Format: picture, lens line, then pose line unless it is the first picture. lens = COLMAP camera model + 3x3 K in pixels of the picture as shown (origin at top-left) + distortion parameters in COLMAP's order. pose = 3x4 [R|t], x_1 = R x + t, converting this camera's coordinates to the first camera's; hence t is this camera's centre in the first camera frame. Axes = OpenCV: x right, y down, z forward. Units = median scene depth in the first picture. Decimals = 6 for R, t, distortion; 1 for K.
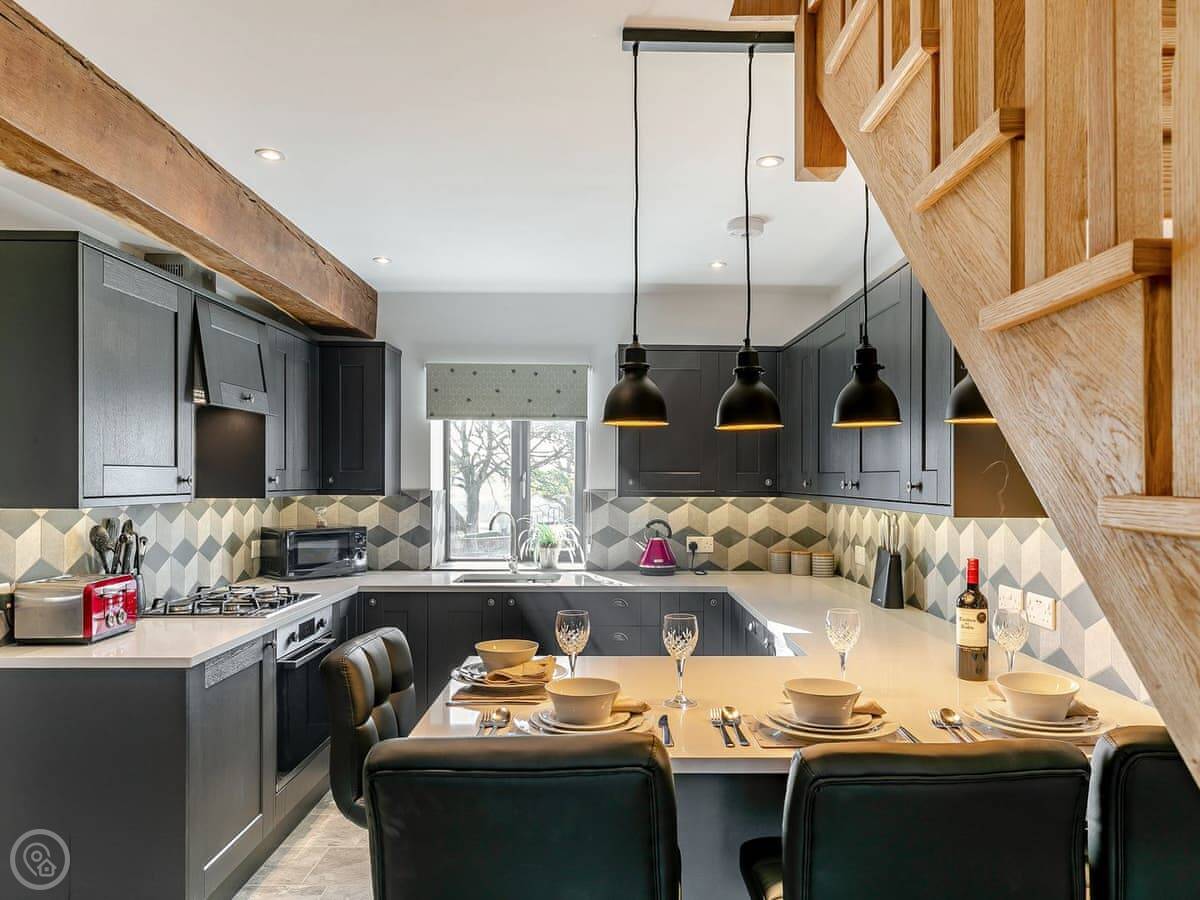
lens RADIAL K [[849.9, 0, 615.0], [0, 849.9, 486.1], [0, 0, 1]] dist [-0.001015, 0.002351]
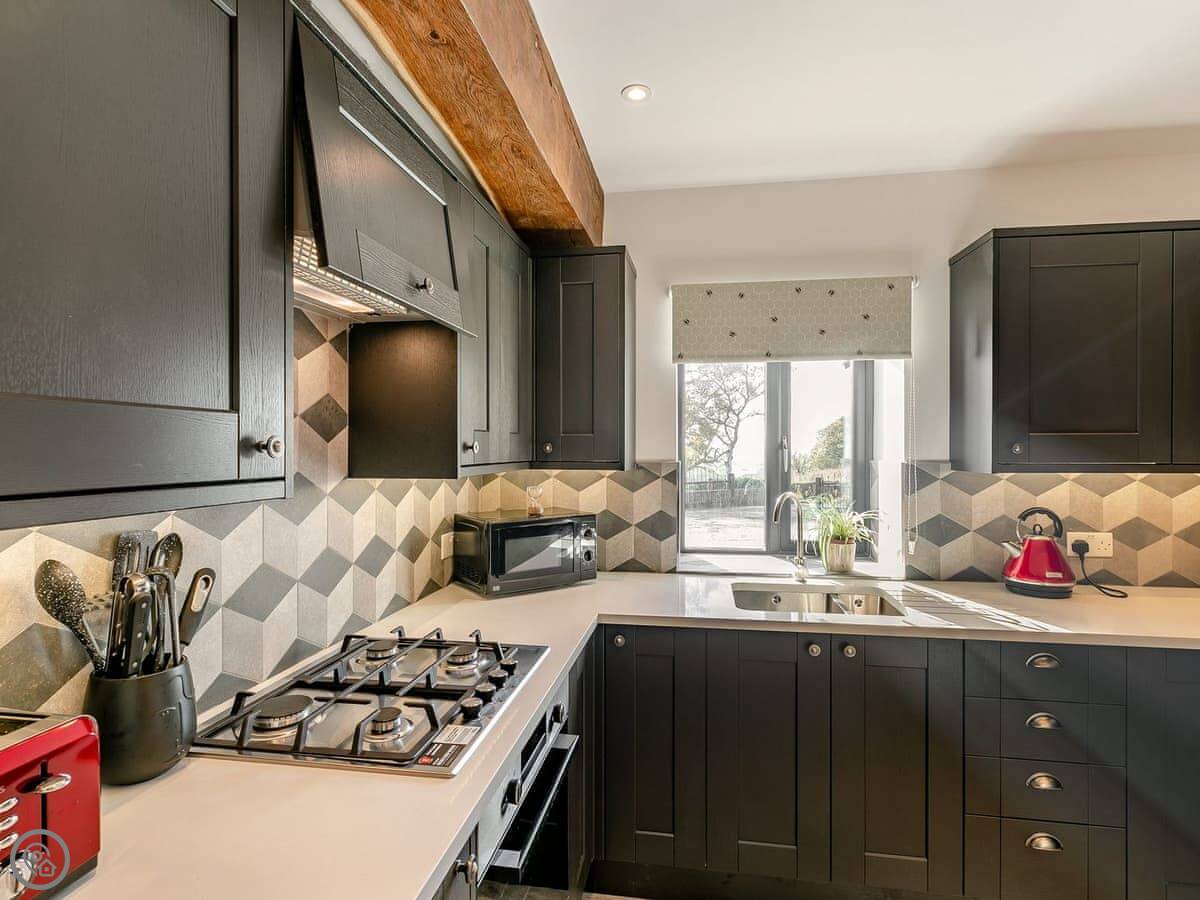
lens RADIAL K [[610.0, 0, 600.0], [0, 610.0, 450.0], [0, 0, 1]] dist [0.001082, 0.000050]
pose [[0.984930, -0.004791, -0.172887, -0.204577], [0.003505, 0.999964, -0.007744, -0.001549], [0.172918, 0.007022, 0.984911, 0.510166]]
